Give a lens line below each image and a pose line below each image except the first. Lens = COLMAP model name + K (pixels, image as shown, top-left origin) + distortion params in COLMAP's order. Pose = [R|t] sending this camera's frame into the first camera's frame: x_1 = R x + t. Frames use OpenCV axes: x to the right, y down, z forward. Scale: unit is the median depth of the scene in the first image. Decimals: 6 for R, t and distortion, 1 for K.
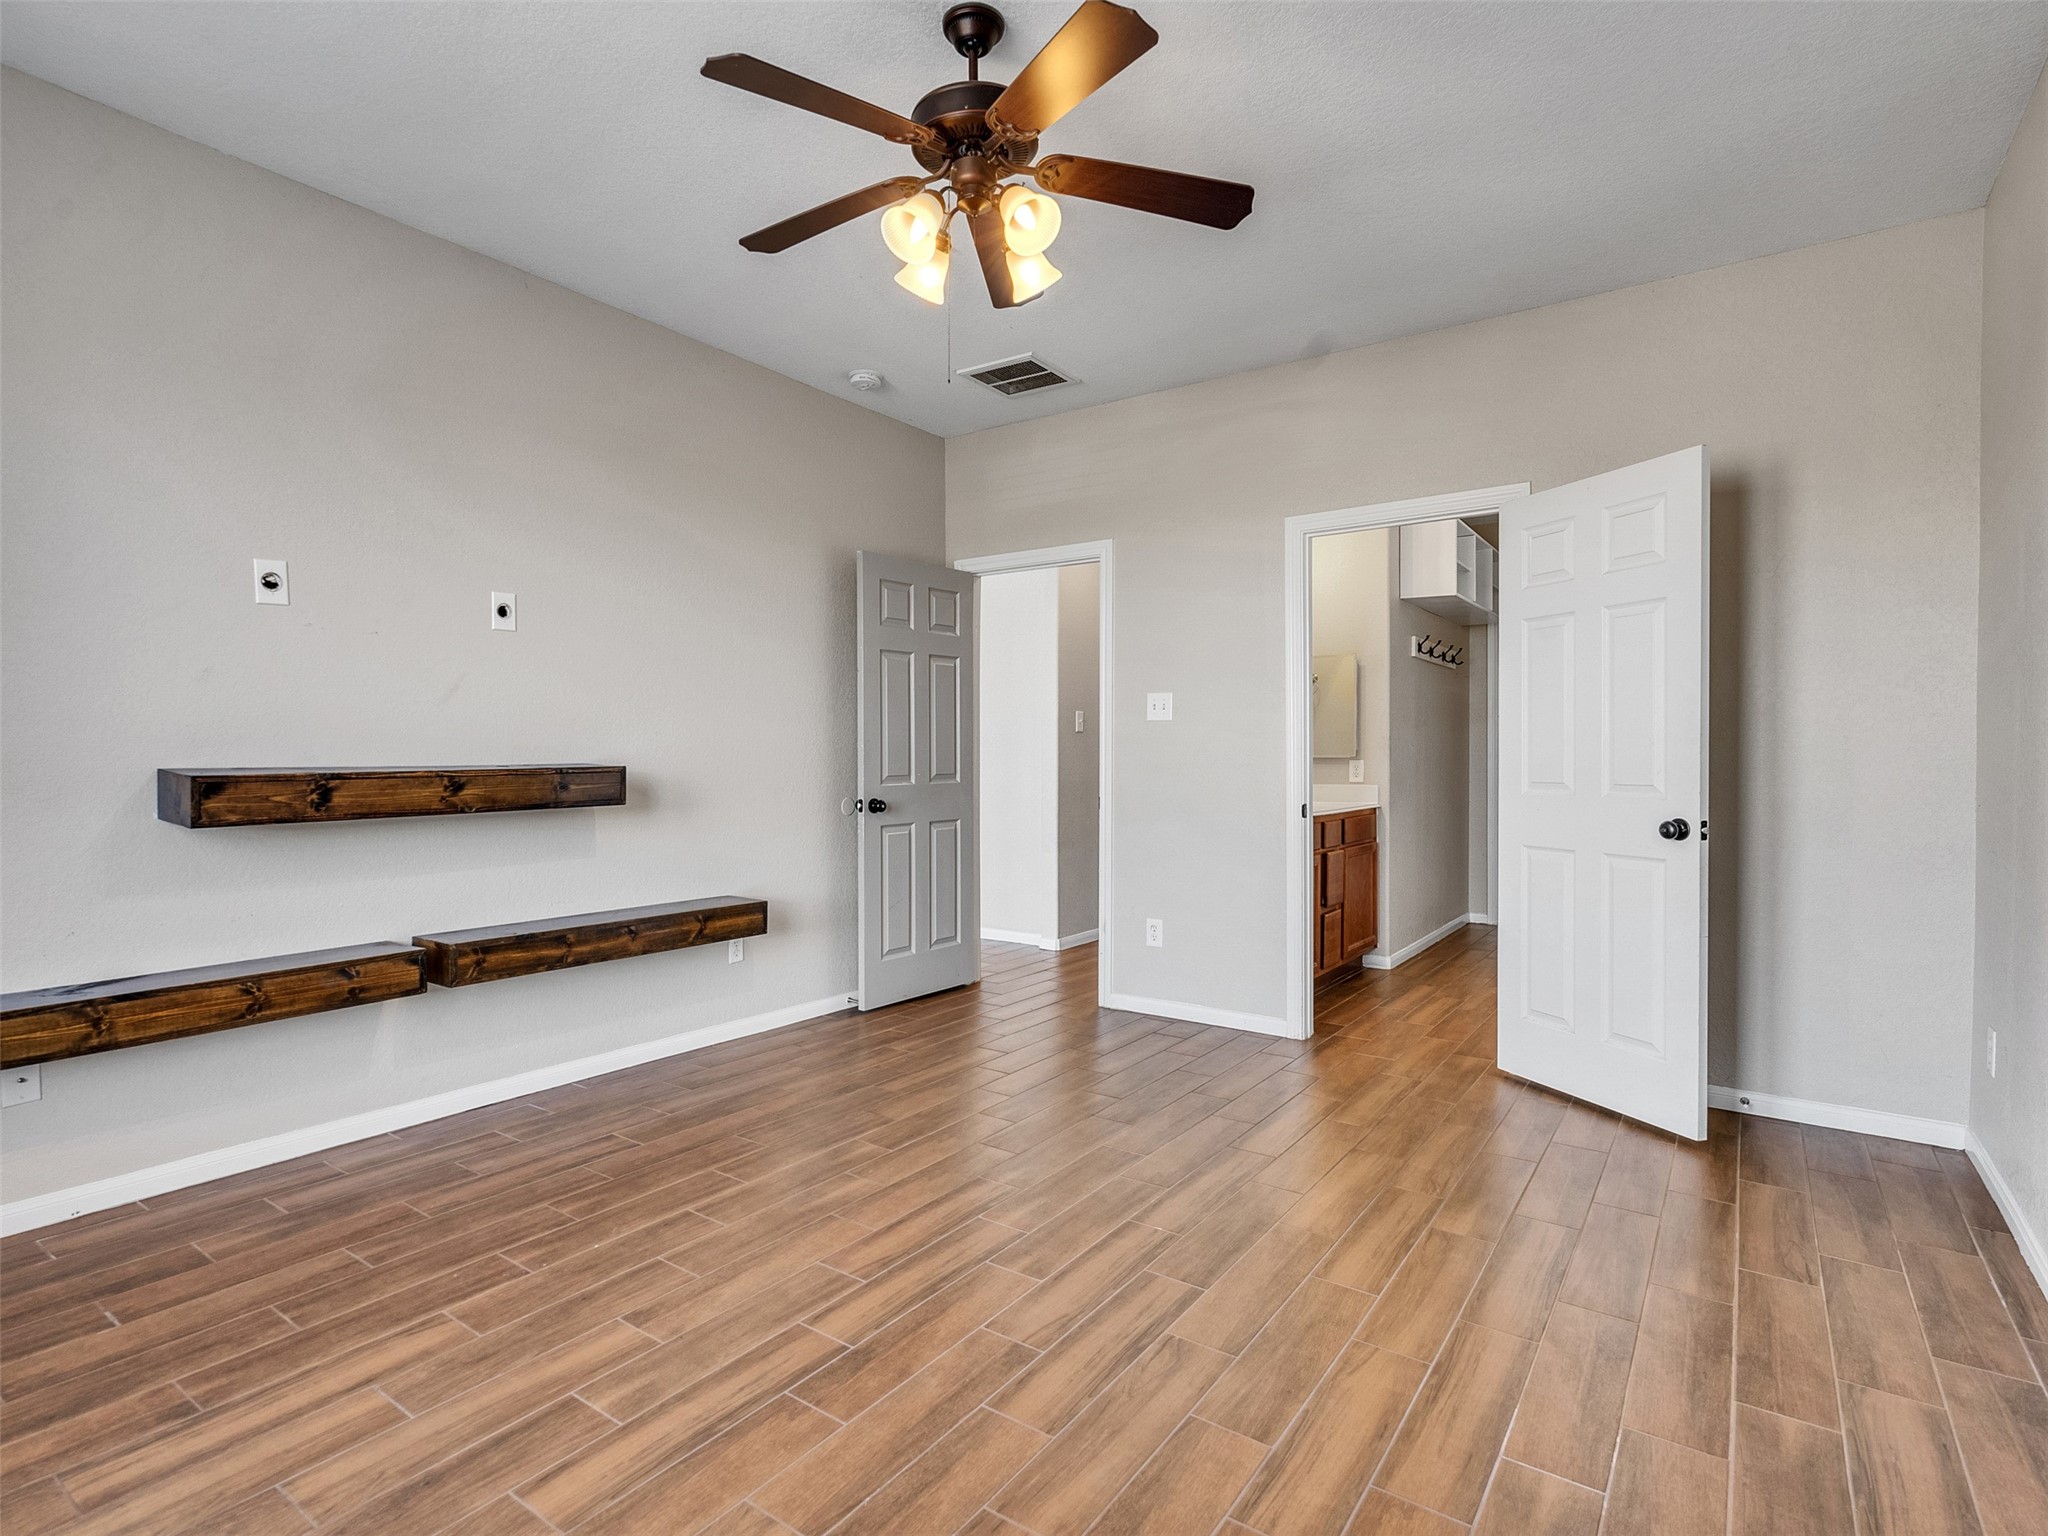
lens RADIAL K [[1043.5, 0, 999.2], [0, 1043.5, 770.5], [0, 0, 1]] dist [-0.007343, 0.000091]
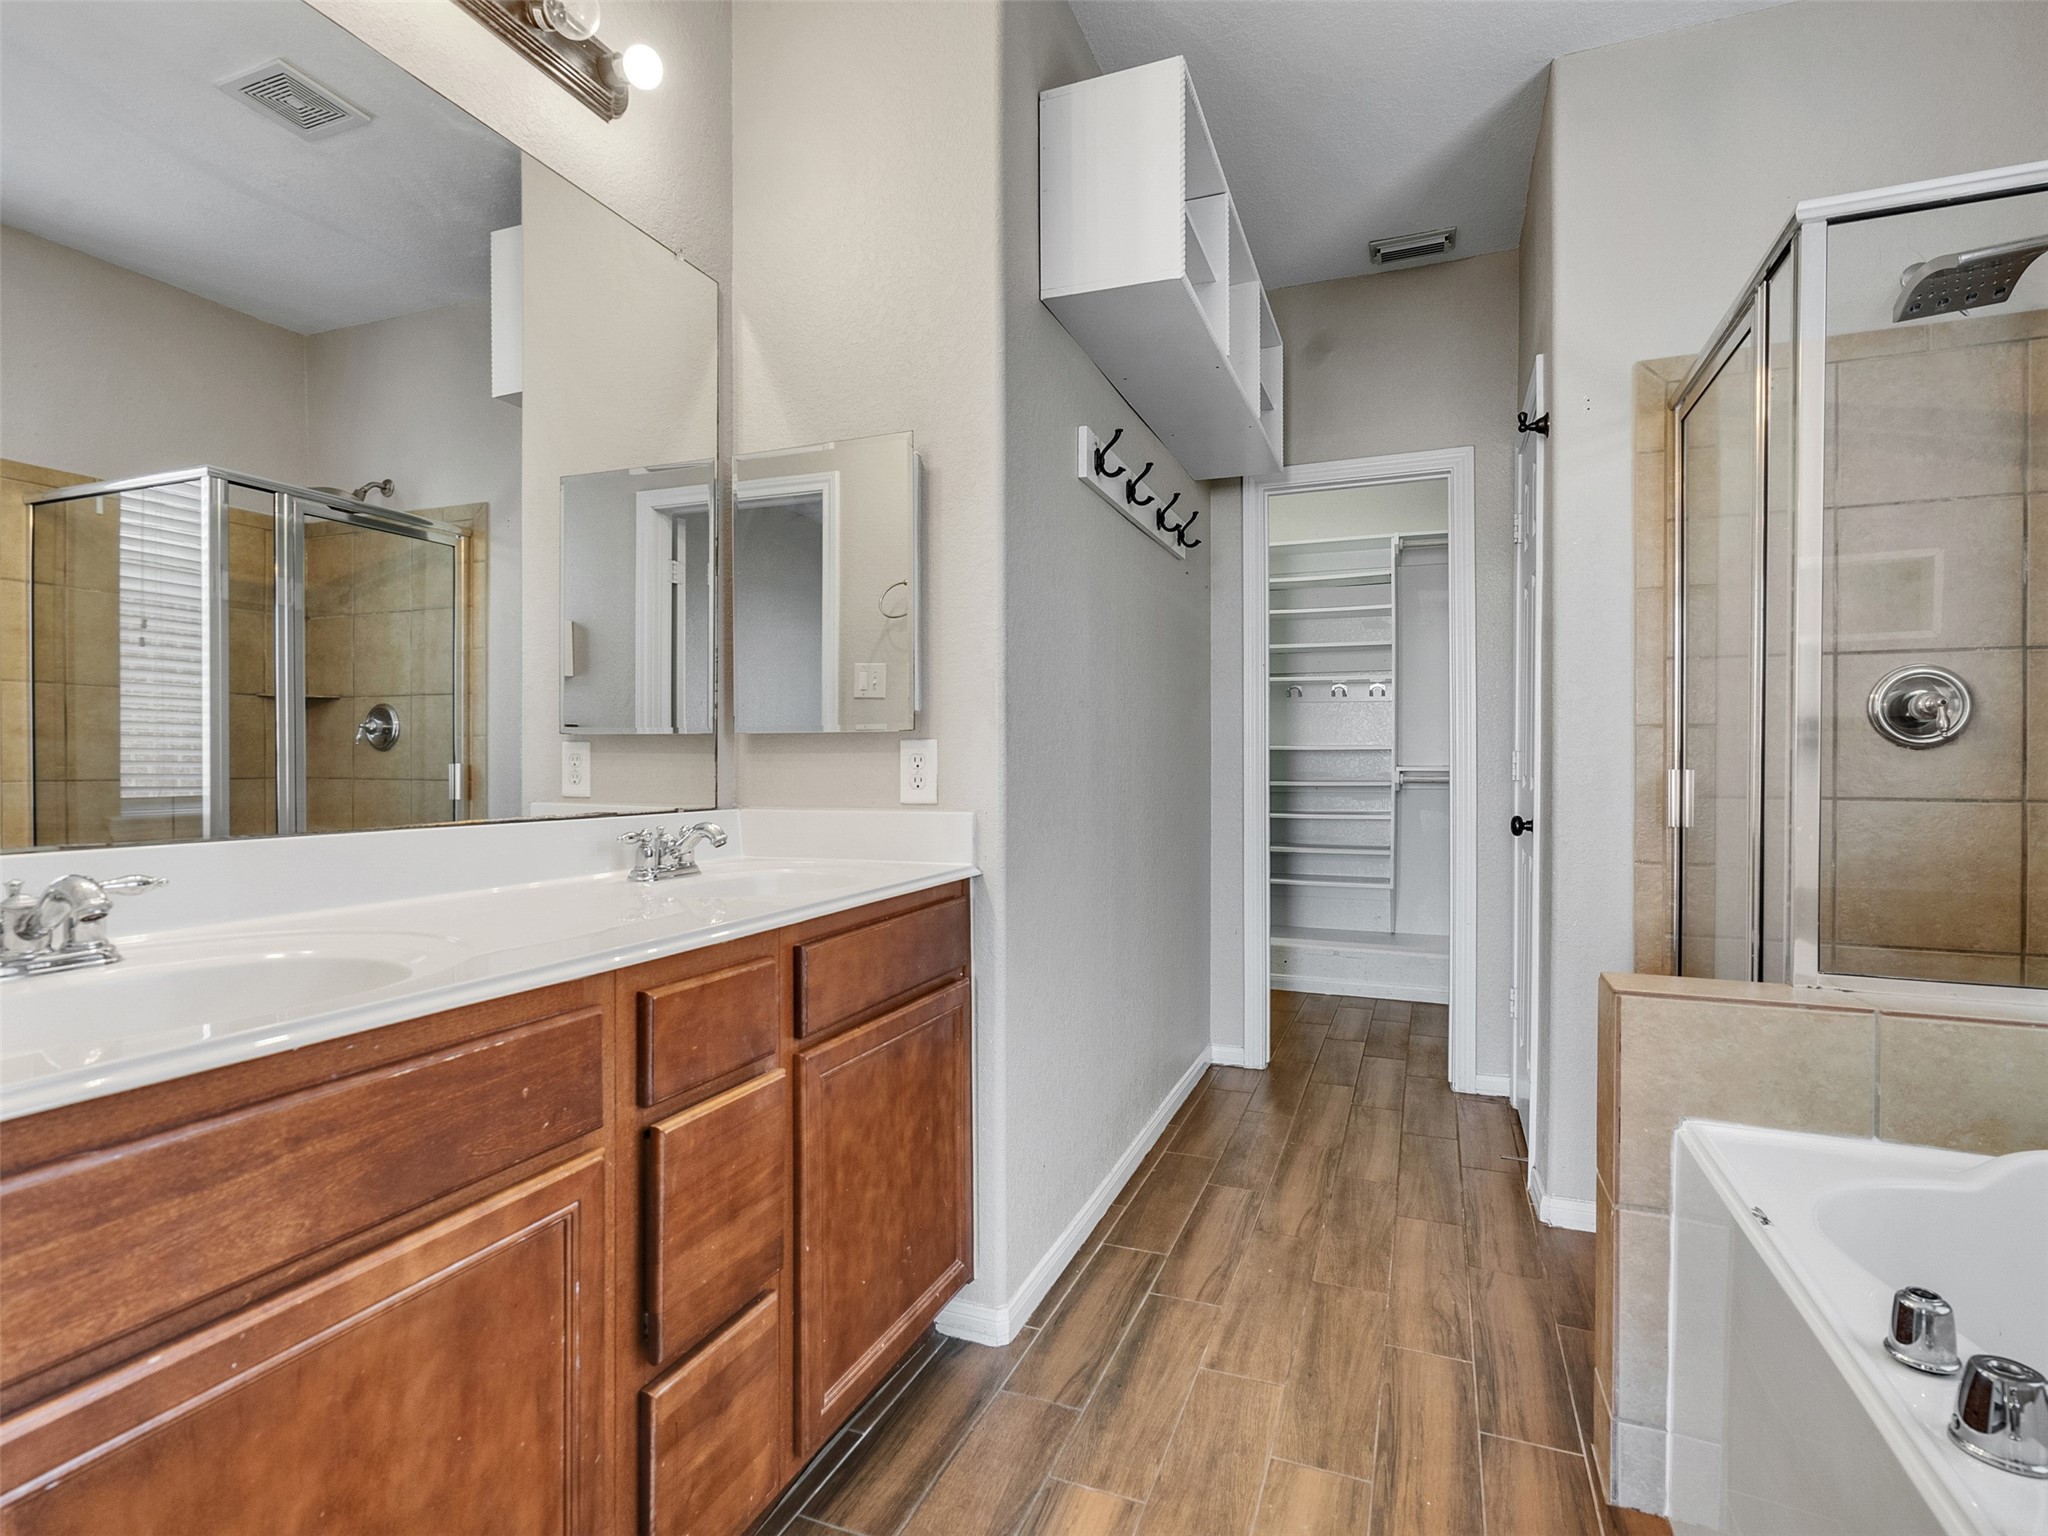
lens RADIAL K [[1043.5, 0, 999.2], [0, 1043.5, 770.5], [0, 0, 1]] dist [-0.007343, 0.000091]
pose [[0.973341, -0.001781, 0.229358, 0.071206], [0.002649, 0.999990, -0.003478, 0.000422], [-0.229349, 0.003993, 0.973336, 0.160995]]
